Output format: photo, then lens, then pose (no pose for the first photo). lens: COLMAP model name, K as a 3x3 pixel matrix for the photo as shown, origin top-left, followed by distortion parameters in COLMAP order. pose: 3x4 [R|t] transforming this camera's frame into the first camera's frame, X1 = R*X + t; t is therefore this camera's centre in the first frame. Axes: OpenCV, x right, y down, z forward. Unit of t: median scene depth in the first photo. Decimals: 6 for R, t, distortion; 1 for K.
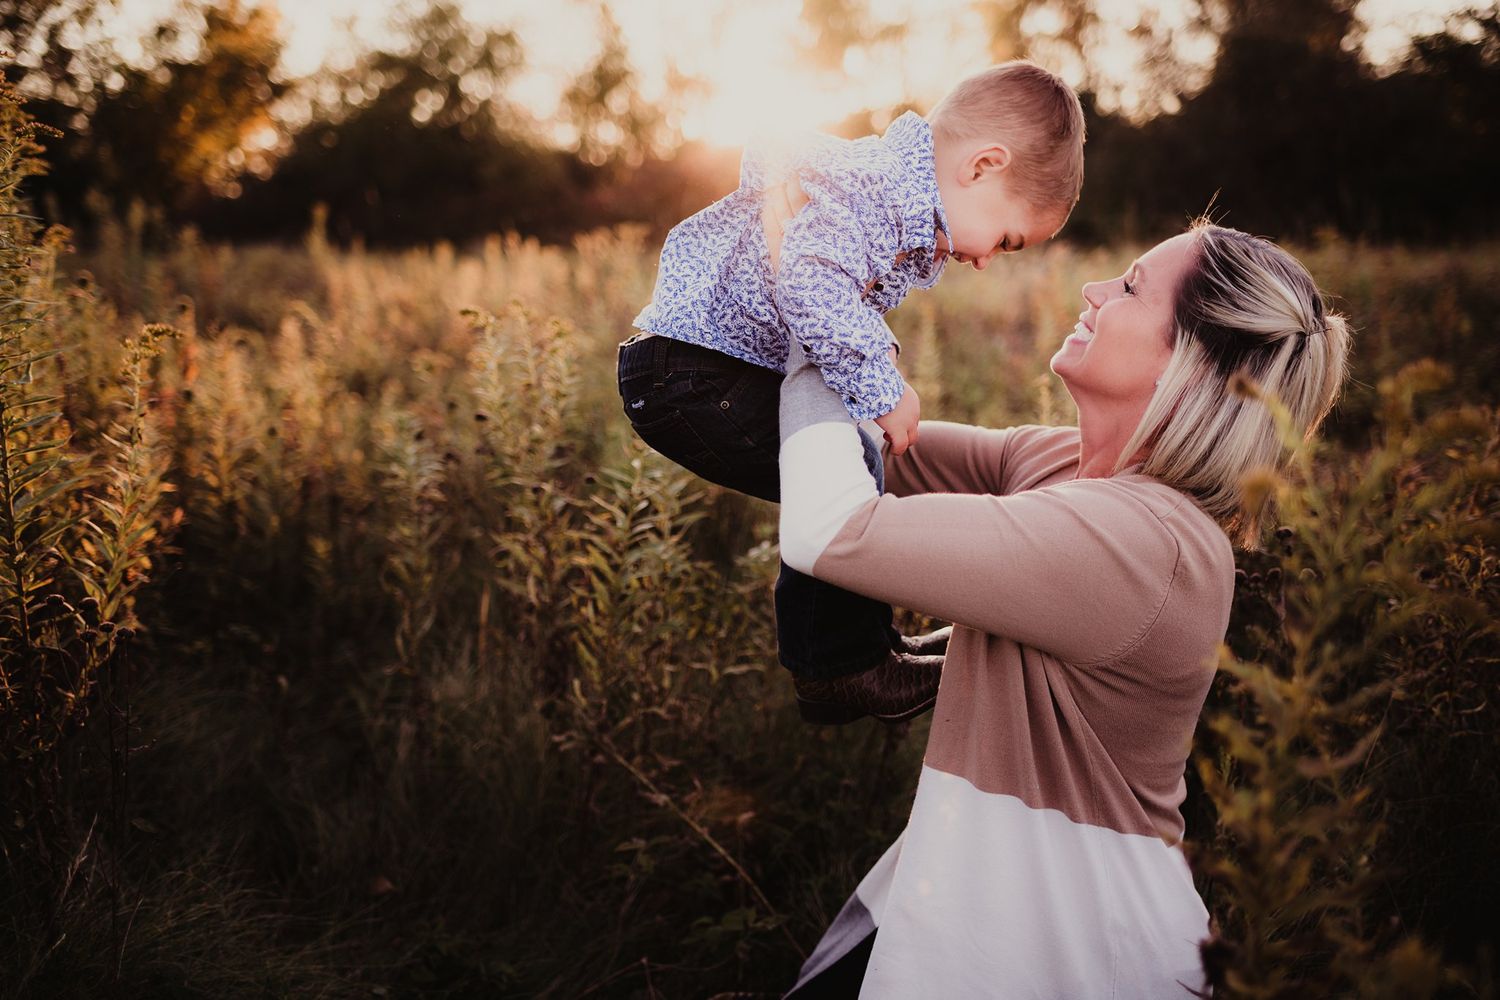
lens RADIAL K [[1465.2, 0, 743.7], [0, 1465.2, 511.2], [0, 0, 1]] dist [-0.015217, 0.000000]
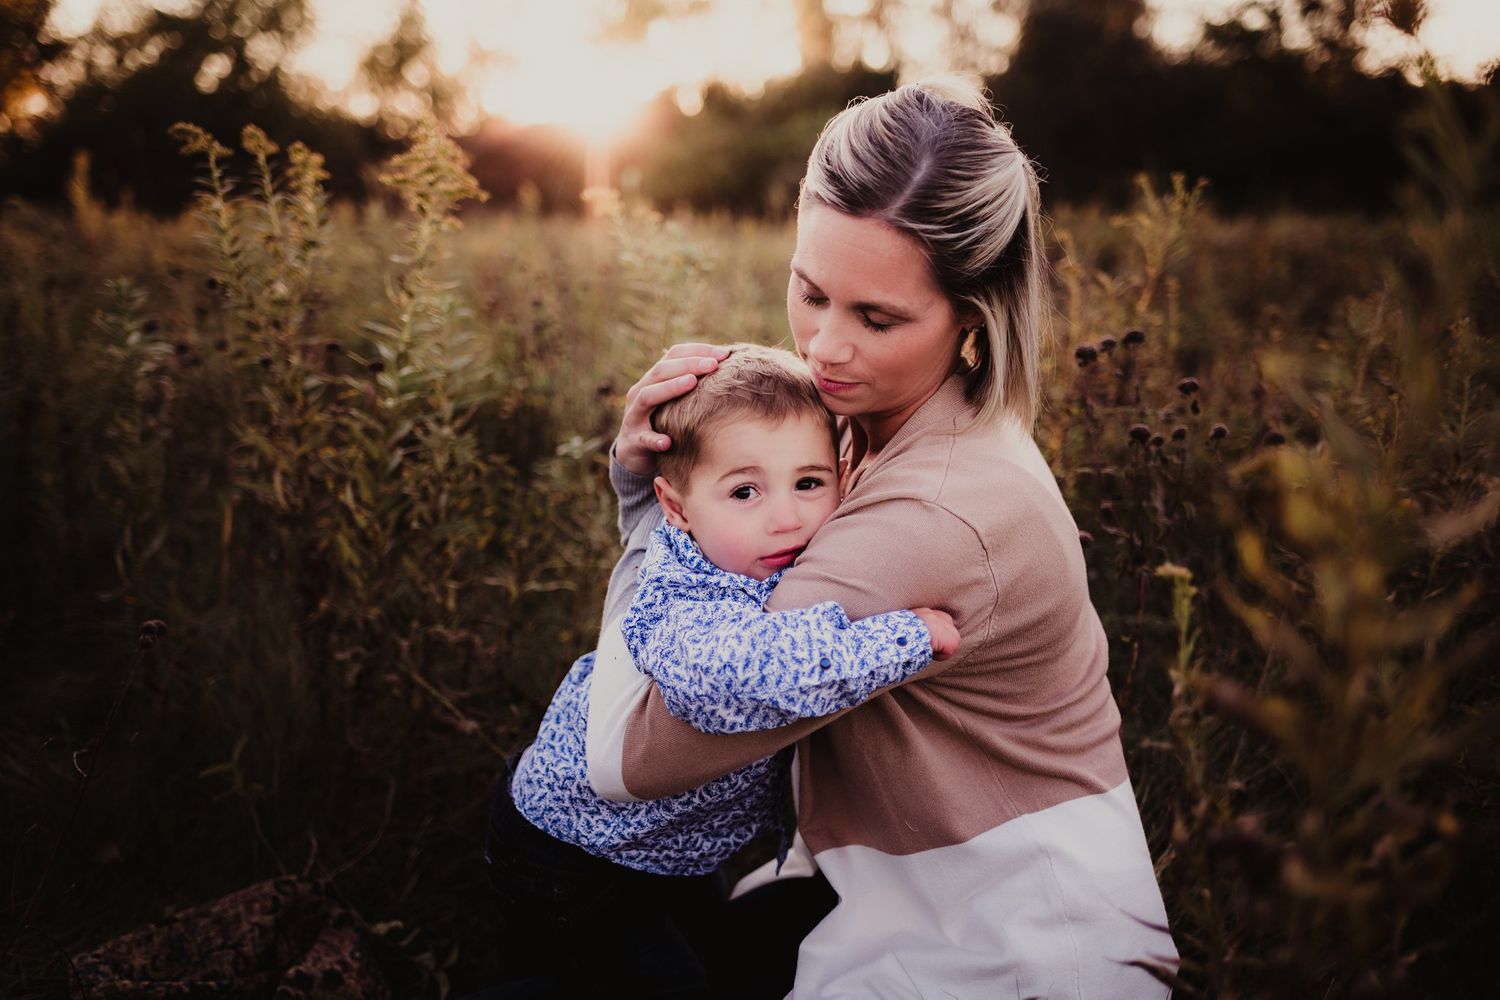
lens RADIAL K [[1465.2, 0, 748.2], [0, 1465.2, 525.4], [0, 0, 1]] dist [-0.015217, 0.000000]
pose [[0.991375, -0.017491, 0.129880, 0.005519], [0.015149, 0.999705, 0.018999, 0.055927], [-0.130174, -0.016868, 0.991348, 0.146713]]
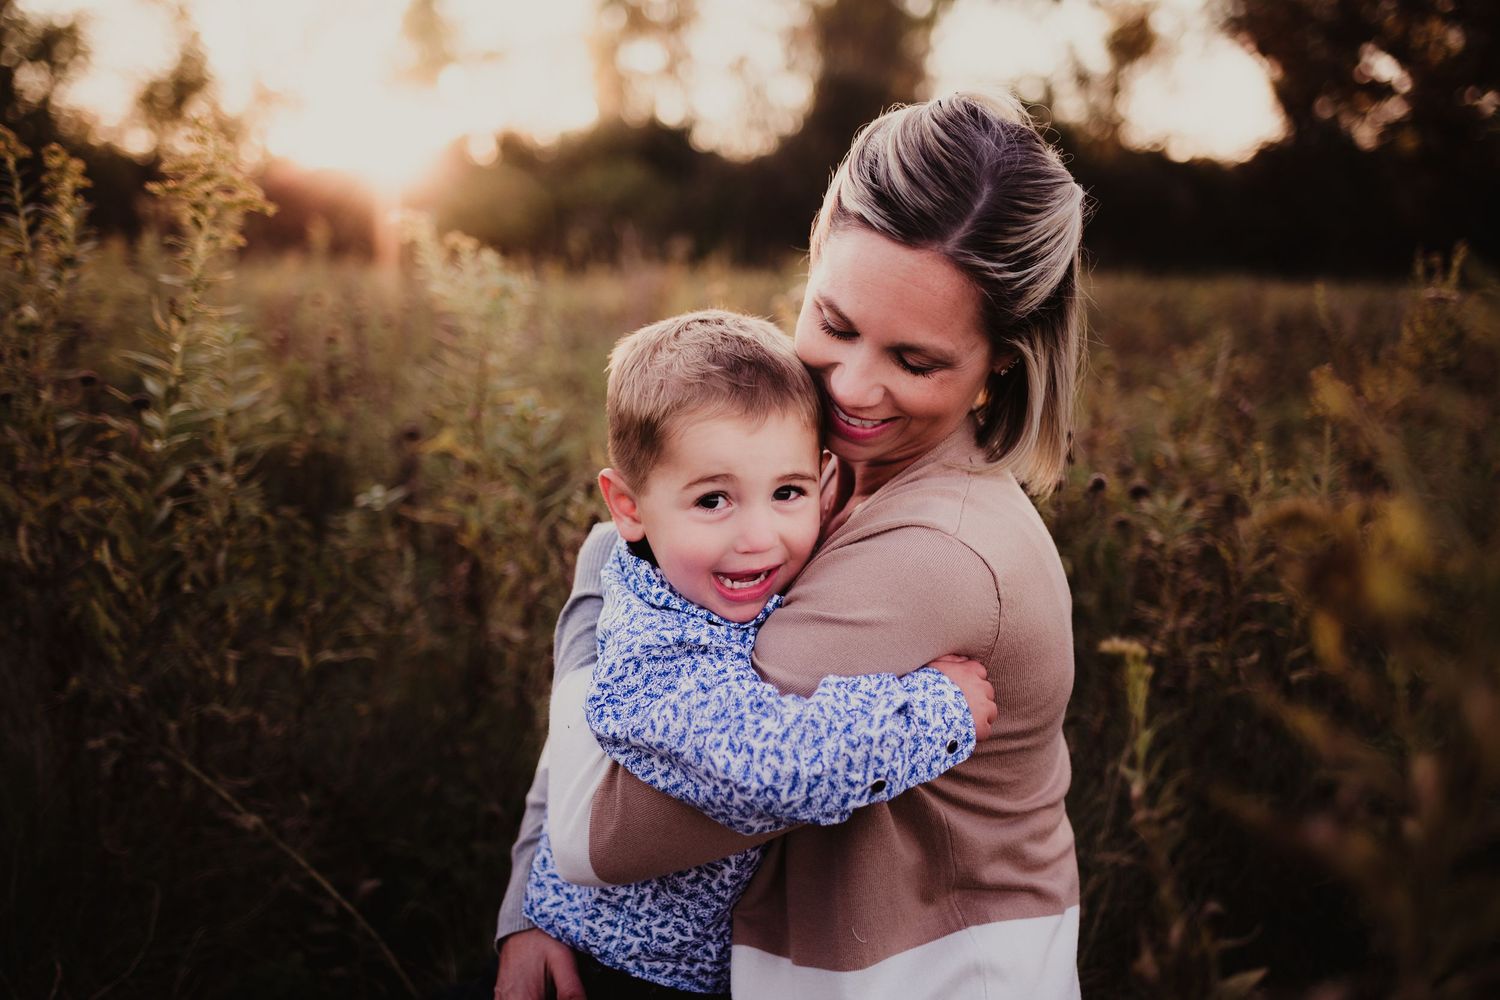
lens RADIAL K [[1465.2, 0, 744.9], [0, 1465.2, 508.7], [0, 0, 1]] dist [-0.015217, 0.000000]
pose [[0.963880, -0.010258, 0.266141, -0.000279], [0.017421, 0.999546, -0.024571, 0.052982], [-0.265768, 0.028320, 0.963621, 0.217461]]
